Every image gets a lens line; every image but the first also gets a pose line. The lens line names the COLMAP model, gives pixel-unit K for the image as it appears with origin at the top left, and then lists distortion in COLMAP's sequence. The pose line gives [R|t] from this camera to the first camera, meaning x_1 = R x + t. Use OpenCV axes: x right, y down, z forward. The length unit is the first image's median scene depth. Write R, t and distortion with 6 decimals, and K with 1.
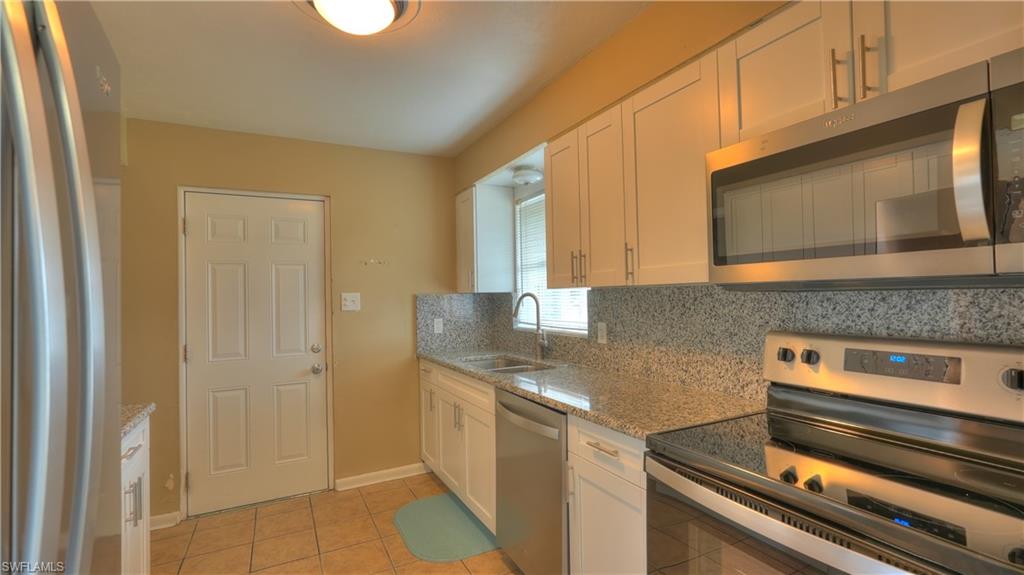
lens RADIAL K [[452.4, 0, 512.0], [0, 452.4, 287.5], [0, 0, 1]] dist [-0.009401, 0.000199]
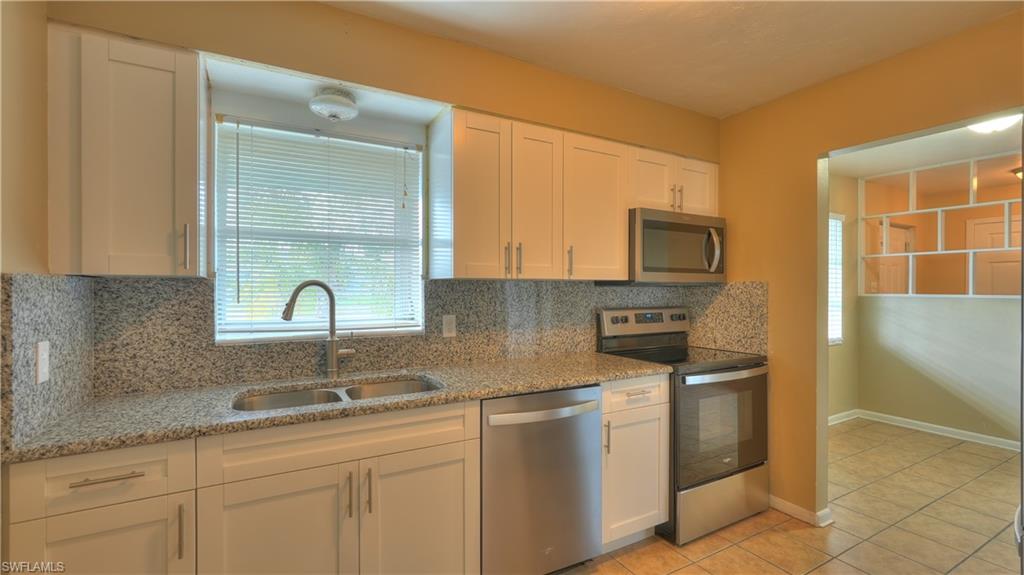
lens RADIAL K [[452.4, 0, 512.0], [0, 452.4, 287.5], [0, 0, 1]] dist [-0.009401, 0.000199]
pose [[-0.031947, 0.017095, 0.999343, -0.839465], [-0.020995, 0.999622, -0.017771, 0.037156], [-0.999269, -0.021549, -0.031576, 0.994752]]
